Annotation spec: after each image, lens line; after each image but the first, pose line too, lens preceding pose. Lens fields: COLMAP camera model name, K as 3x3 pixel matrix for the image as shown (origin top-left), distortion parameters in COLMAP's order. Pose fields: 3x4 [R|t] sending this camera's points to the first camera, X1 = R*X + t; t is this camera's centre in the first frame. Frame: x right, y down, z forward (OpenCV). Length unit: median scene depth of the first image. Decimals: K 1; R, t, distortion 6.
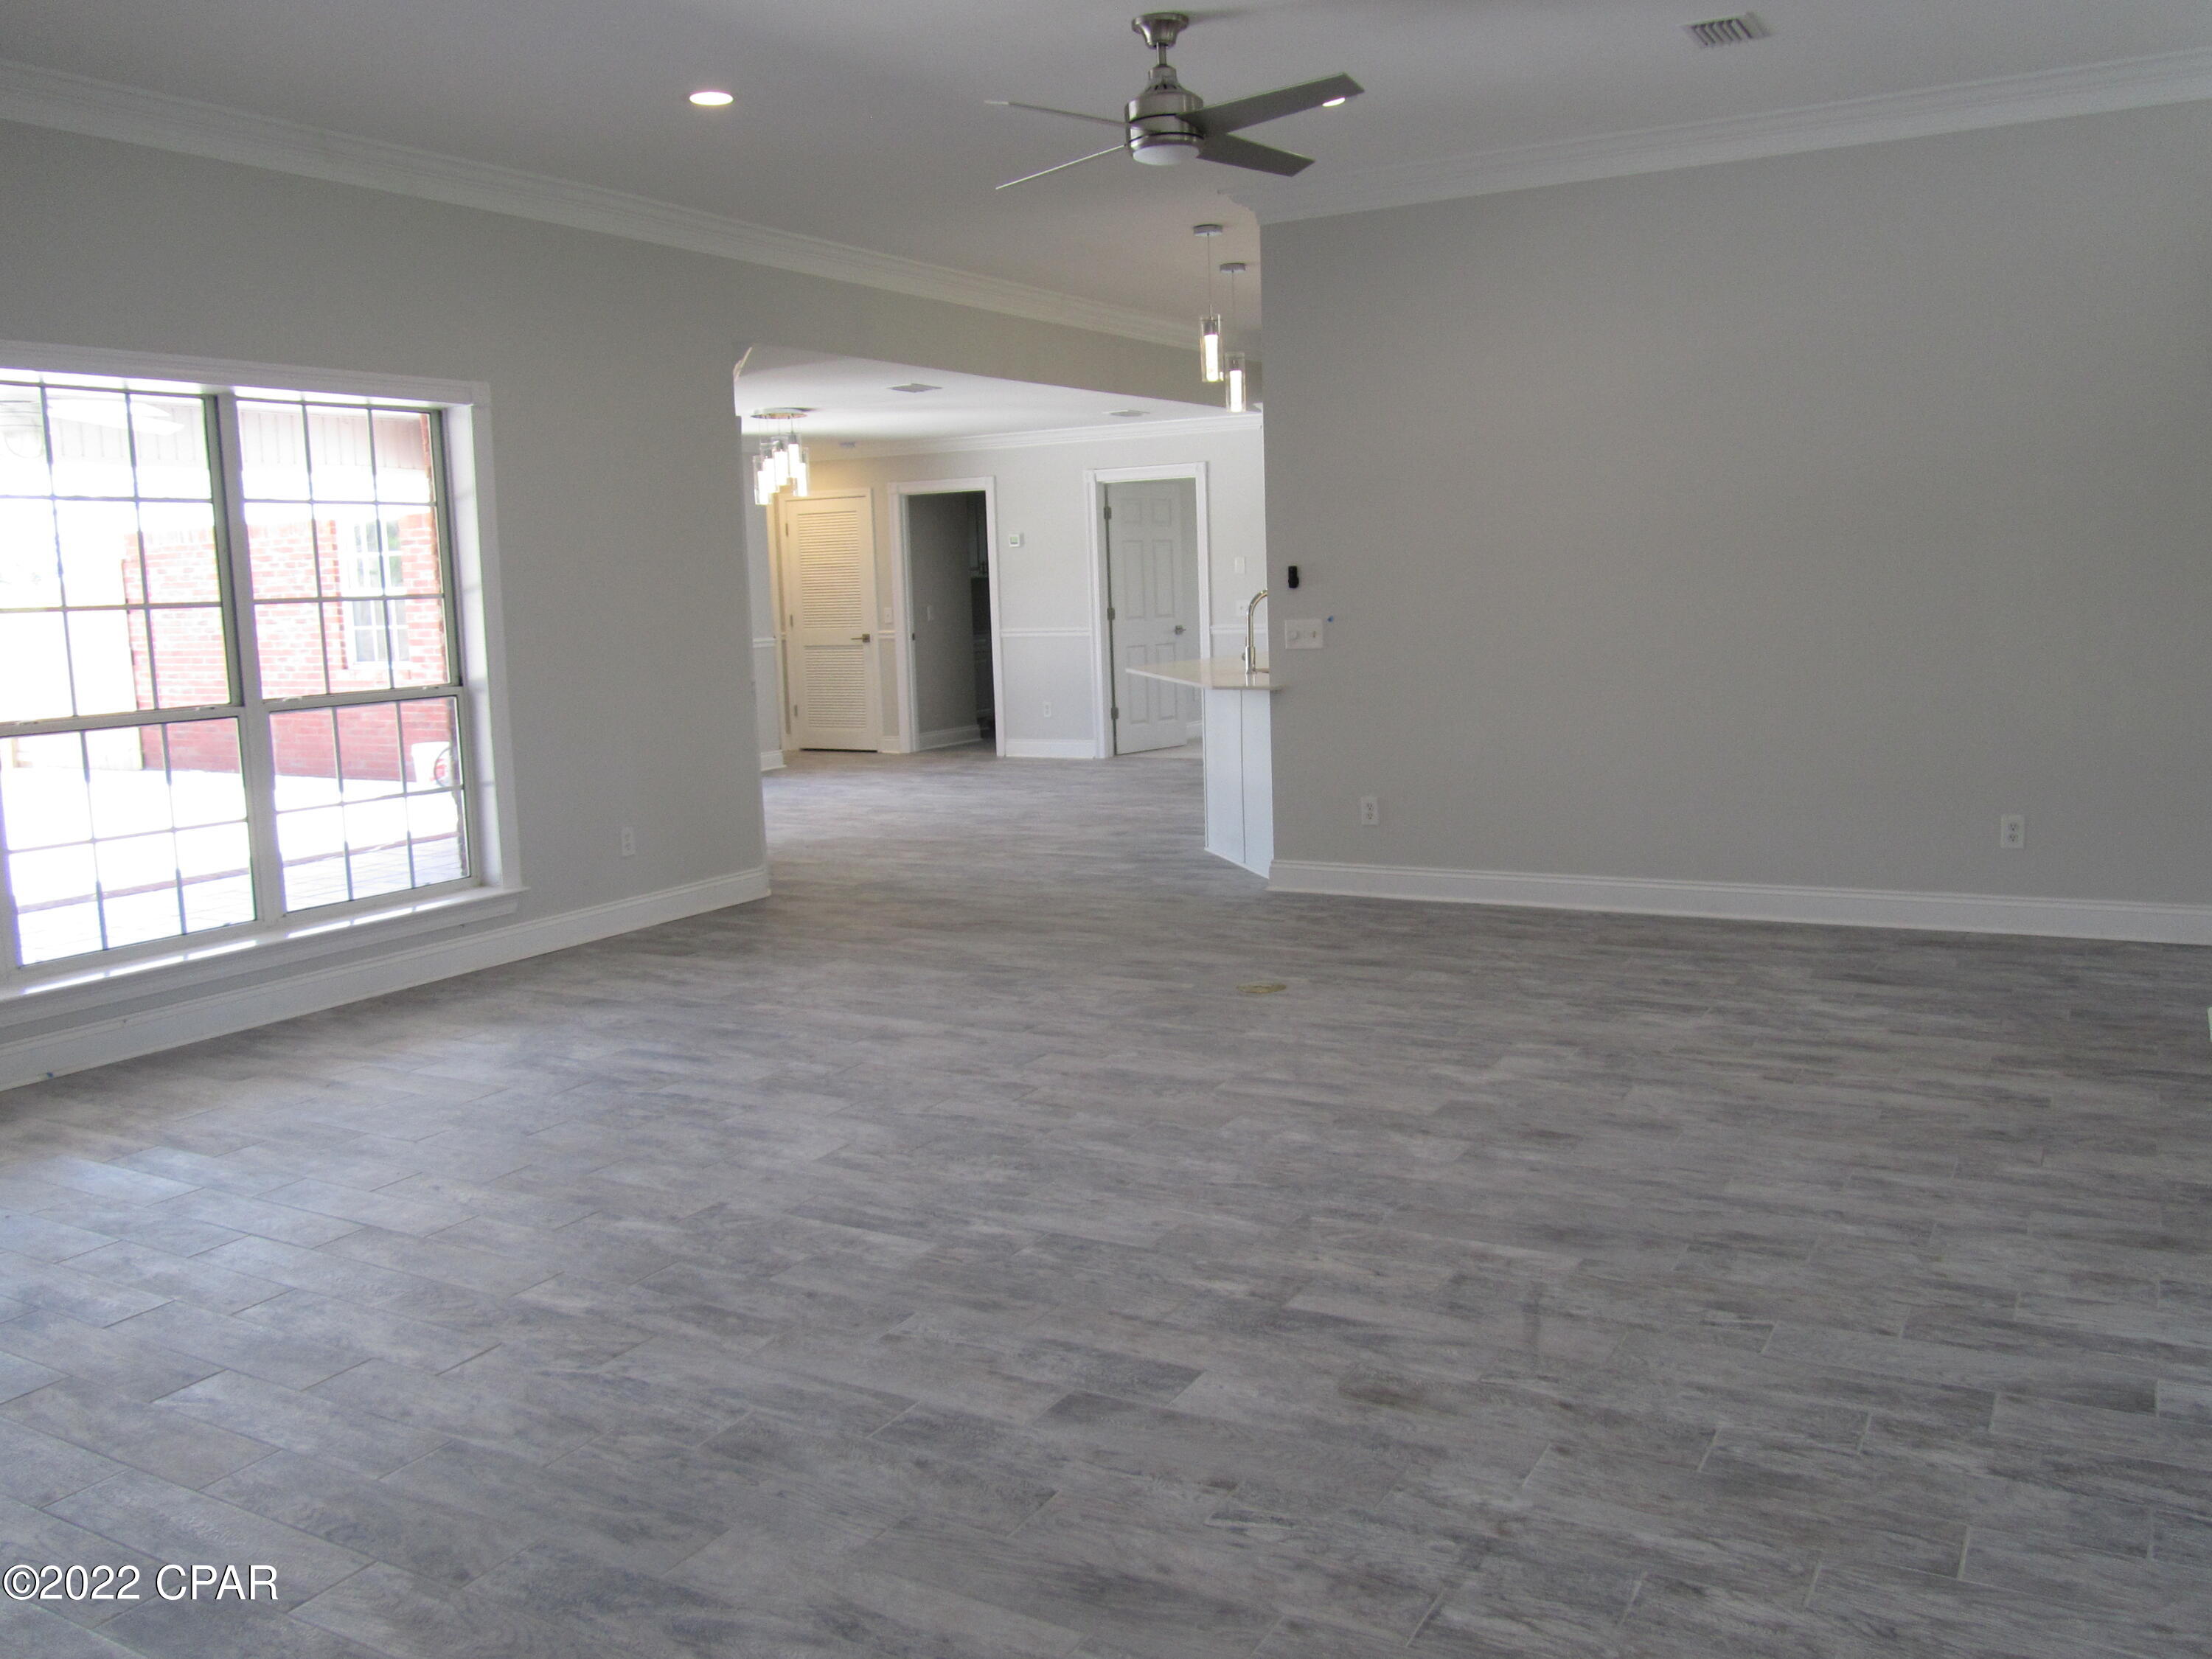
lens RADIAL K [[1826.0, 0, 1134.3], [0, 1826.0, 819.8], [0, 0, 1]] dist [-0.042207, 0.007463]
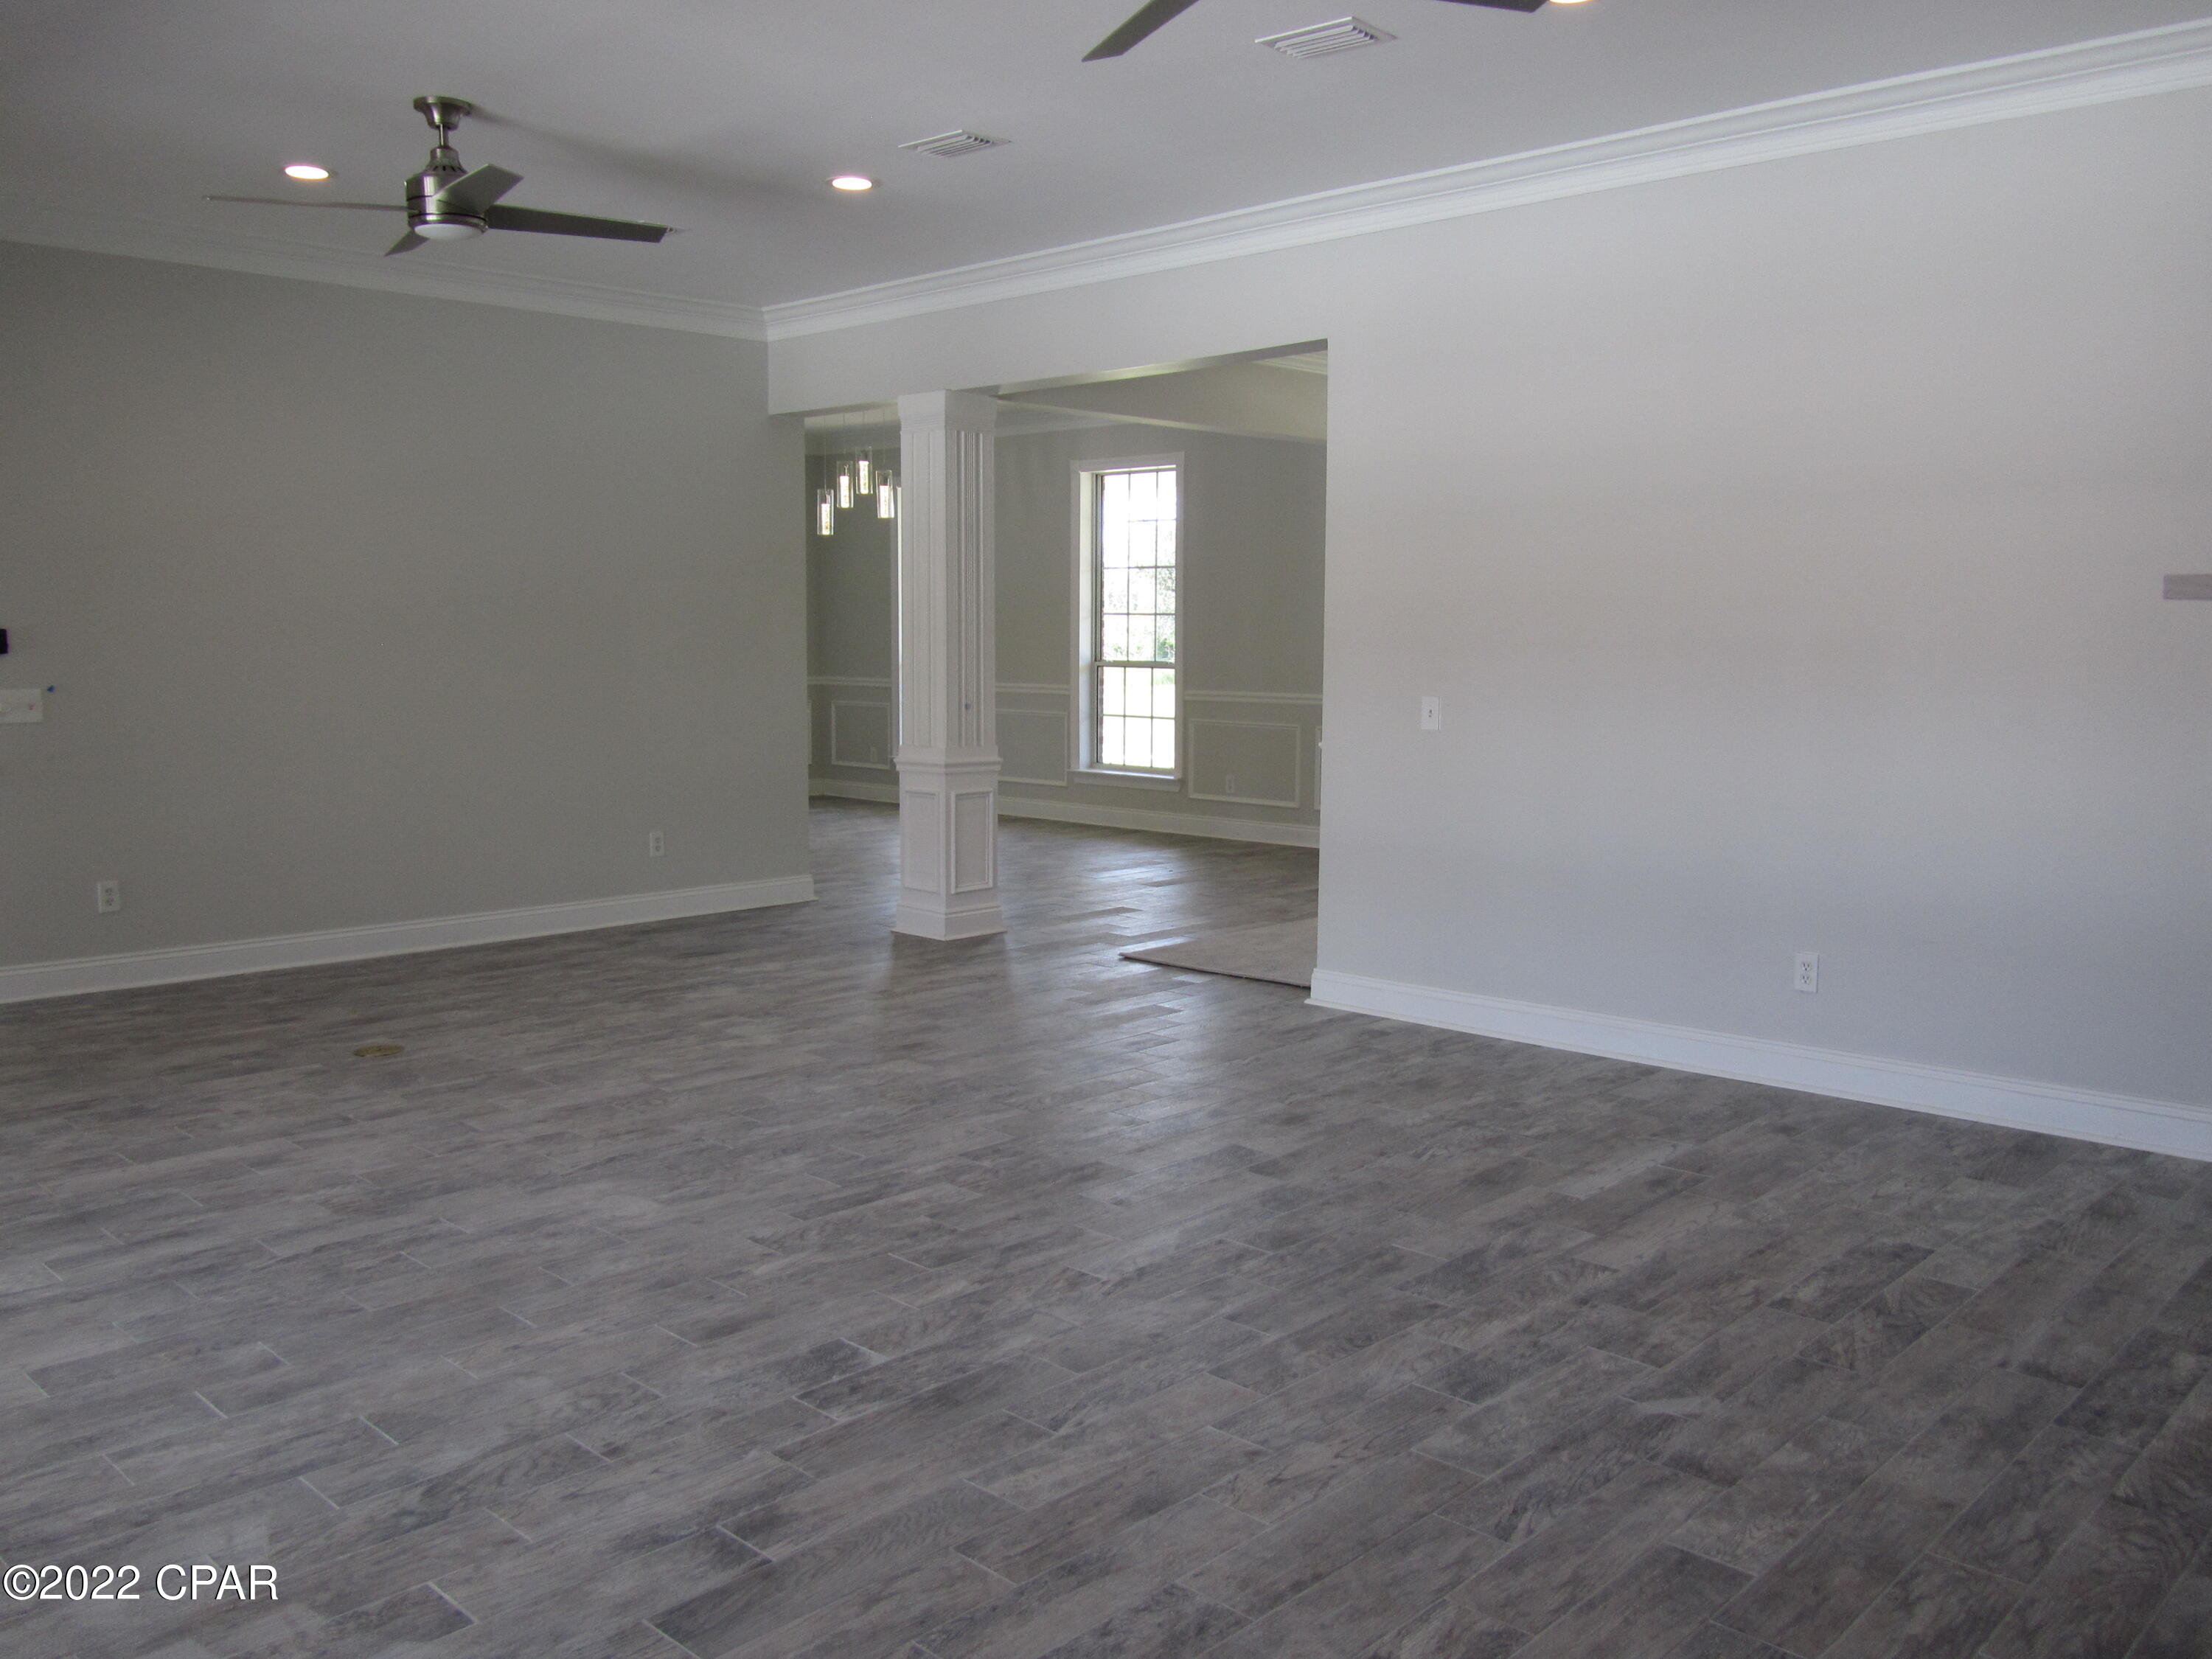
lens RADIAL K [[1795.5, 0, 1106.0], [0, 1795.5, 829.5], [0, 0, 1]] dist [-0.043206, 0.018230]
pose [[0.240225, -0.072009, 0.968043, -1.212334], [0.113140, 0.992525, 0.045754, -0.043579], [-0.964101, 0.098533, 0.246576, 0.569705]]
